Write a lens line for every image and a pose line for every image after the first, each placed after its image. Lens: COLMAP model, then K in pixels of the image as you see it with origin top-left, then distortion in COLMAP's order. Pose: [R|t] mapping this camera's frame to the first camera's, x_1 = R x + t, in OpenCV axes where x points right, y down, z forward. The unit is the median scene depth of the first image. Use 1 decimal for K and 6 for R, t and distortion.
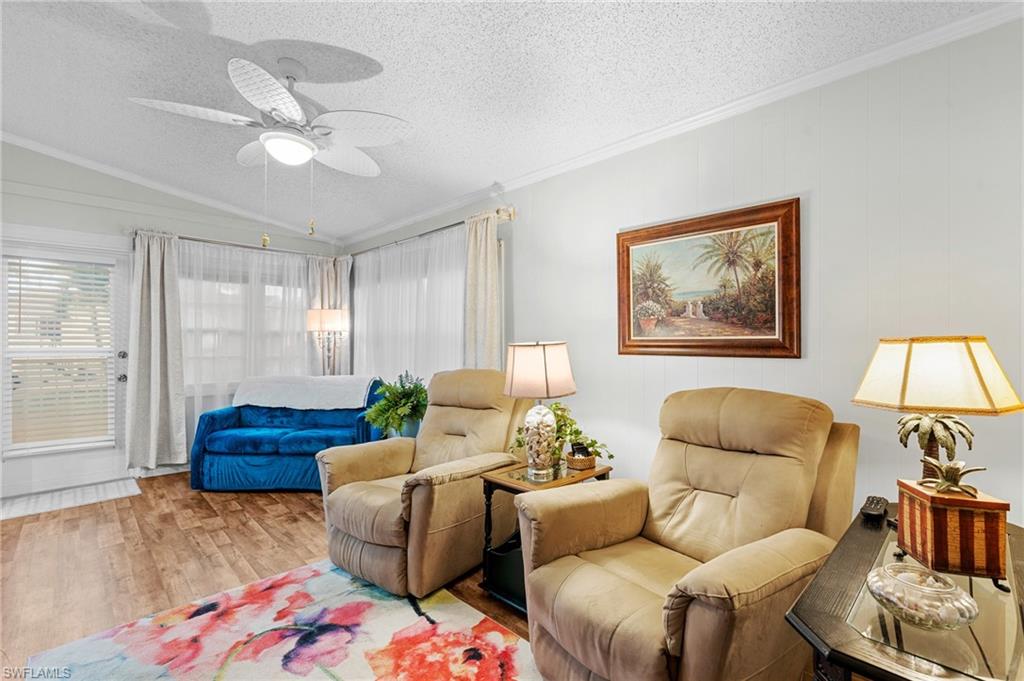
lens RADIAL K [[469.3, 0, 501.6], [0, 469.3, 338.7], [0, 0, 1]] dist [0.000625, -0.000119]
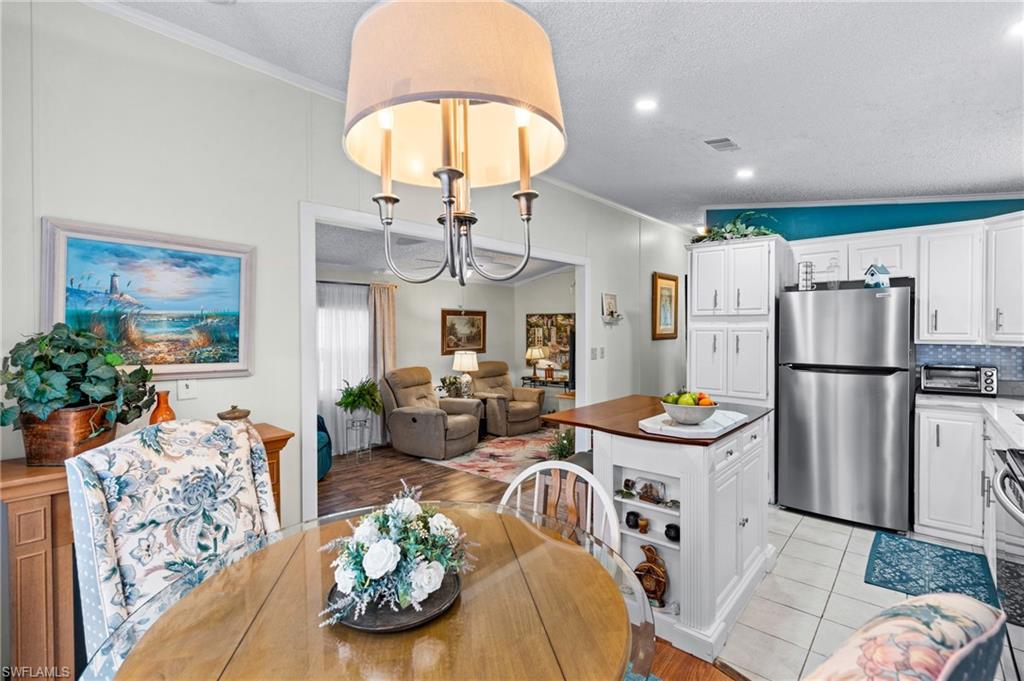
lens RADIAL K [[473.6, 0, 510.3], [0, 473.6, 329.1], [0, 0, 1]] dist [0.001665, 0.000034]
pose [[-0.097226, -0.003095, 0.995257, -1.719481], [0.001438, 0.999994, 0.003250, -0.085681], [-0.995261, 0.001747, -0.097221, 0.617706]]
